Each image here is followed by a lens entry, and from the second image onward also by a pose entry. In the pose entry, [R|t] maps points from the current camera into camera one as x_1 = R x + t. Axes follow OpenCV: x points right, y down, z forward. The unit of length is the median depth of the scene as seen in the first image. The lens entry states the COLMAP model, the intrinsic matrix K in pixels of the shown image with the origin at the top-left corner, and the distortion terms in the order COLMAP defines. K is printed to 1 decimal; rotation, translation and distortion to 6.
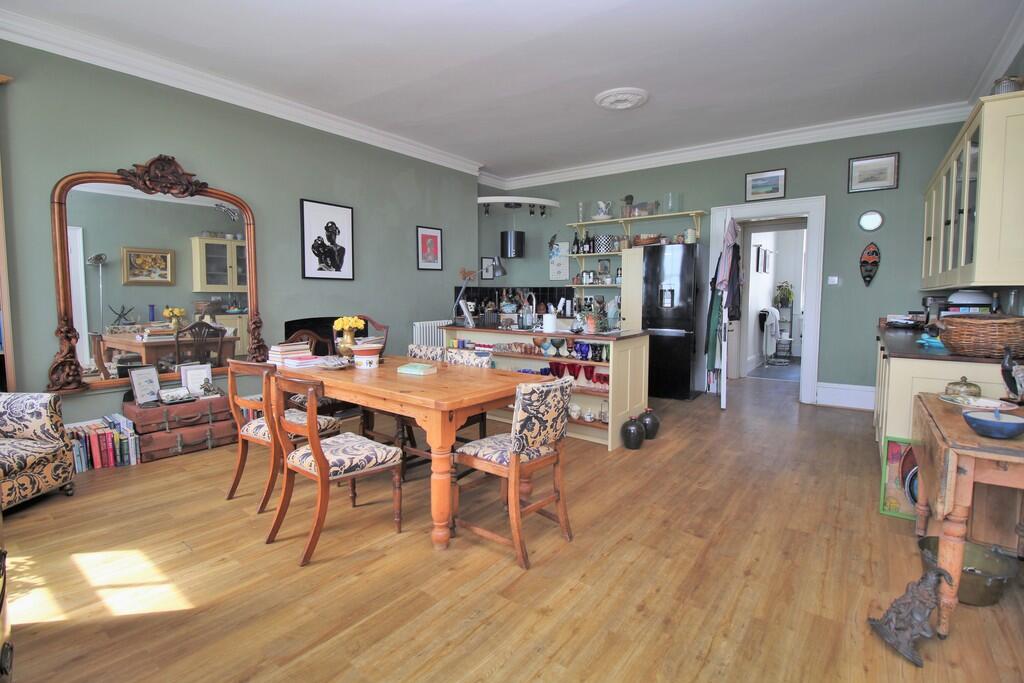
lens RADIAL K [[475.4, 0, 518.3], [0, 475.4, 331.6], [0, 0, 1]] dist [0.000520, -0.014429]
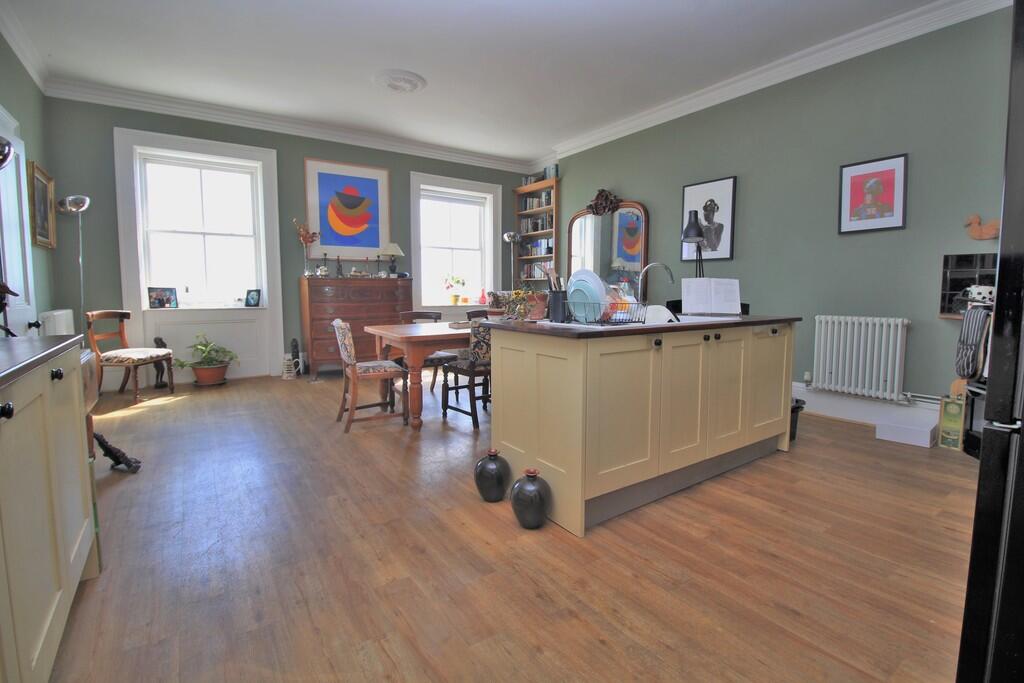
lens RADIAL K [[475.4, 0, 518.3], [0, 475.4, 331.6], [0, 0, 1]] dist [0.000520, -0.014429]
pose [[-0.320113, 0.079911, -0.944003, 0.665790], [-0.079397, 0.990668, 0.110785, -0.044130], [0.944046, 0.110415, -0.310781, 0.978636]]
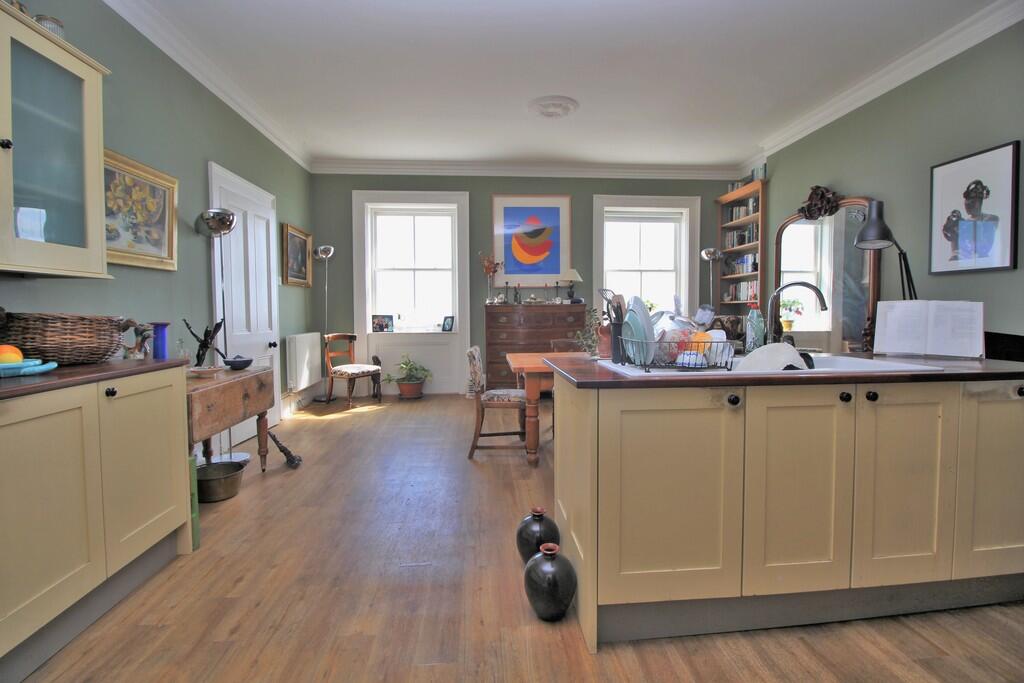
lens RADIAL K [[475.4, 0, 518.3], [0, 475.4, 331.6], [0, 0, 1]] dist [0.000520, -0.014429]
pose [[-0.751847, 0.028687, -0.658713, 0.495698], [-0.049129, 0.993838, 0.099357, -0.063818], [0.657504, 0.107063, -0.745805, 1.106455]]
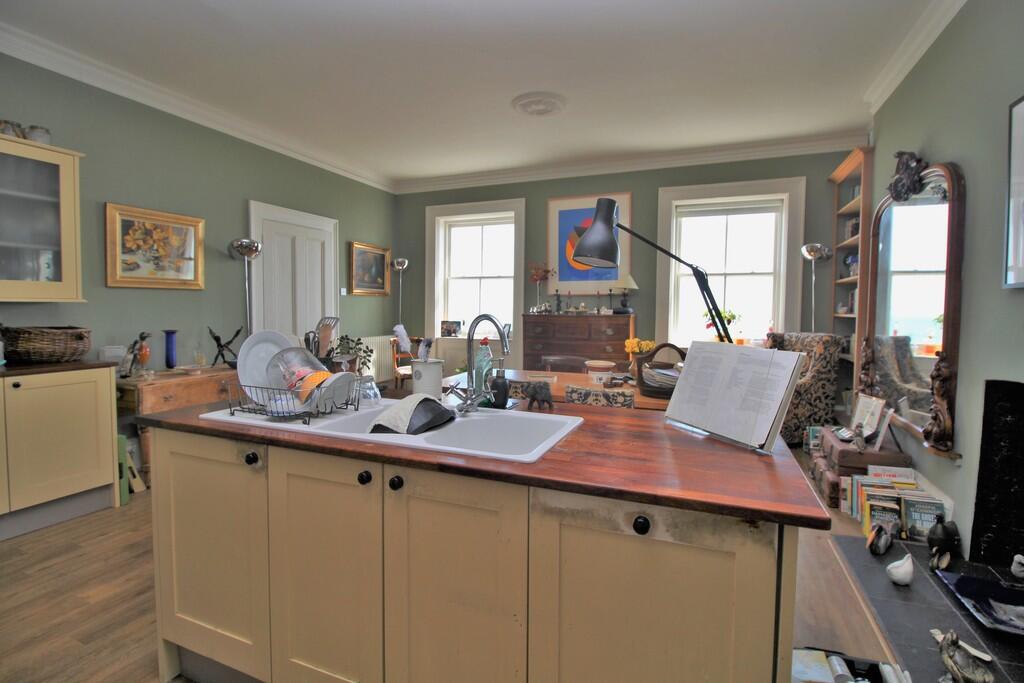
lens RADIAL K [[475.4, 0, 518.3], [0, 475.4, 331.6], [0, 0, 1]] dist [0.000520, -0.014429]
pose [[-0.966927, 0.000651, -0.255051, 0.085025], [-0.031867, 0.991853, 0.123341, -0.107486], [0.253053, 0.127389, -0.959029, 1.269106]]
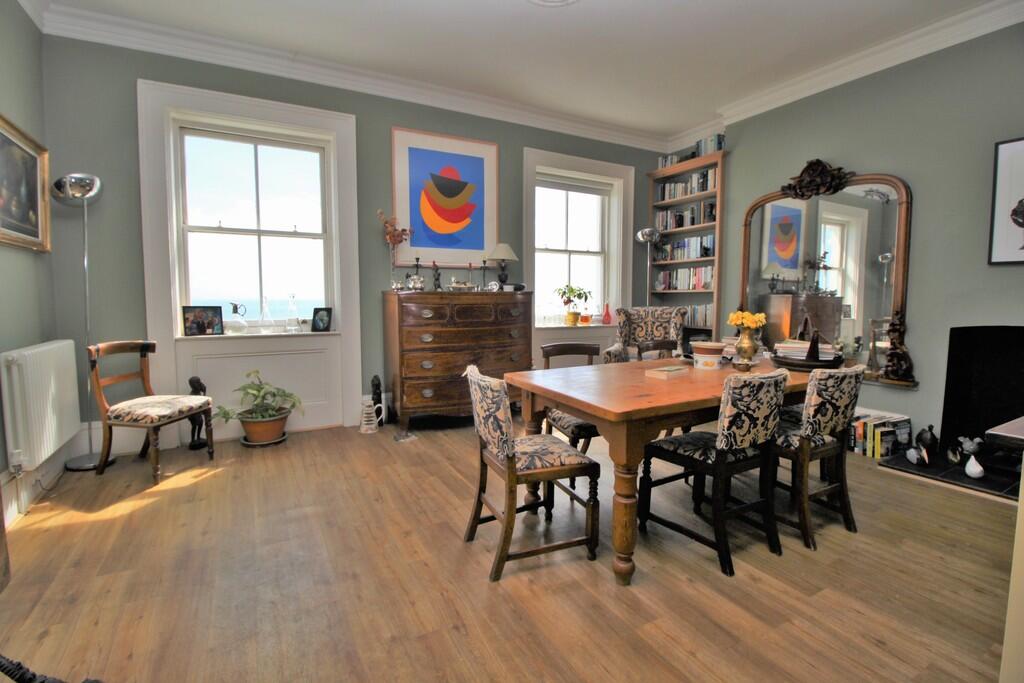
lens RADIAL K [[476.8, 0, 516.7], [0, 476.8, 334.3], [0, 0, 1]] dist [0.002287, -0.015287]
pose [[-0.413002, 0.065301, -0.908386, 0.405458], [-0.074456, 0.991666, 0.105140, -0.034493], [0.907682, 0.111058, -0.404698, 0.663011]]
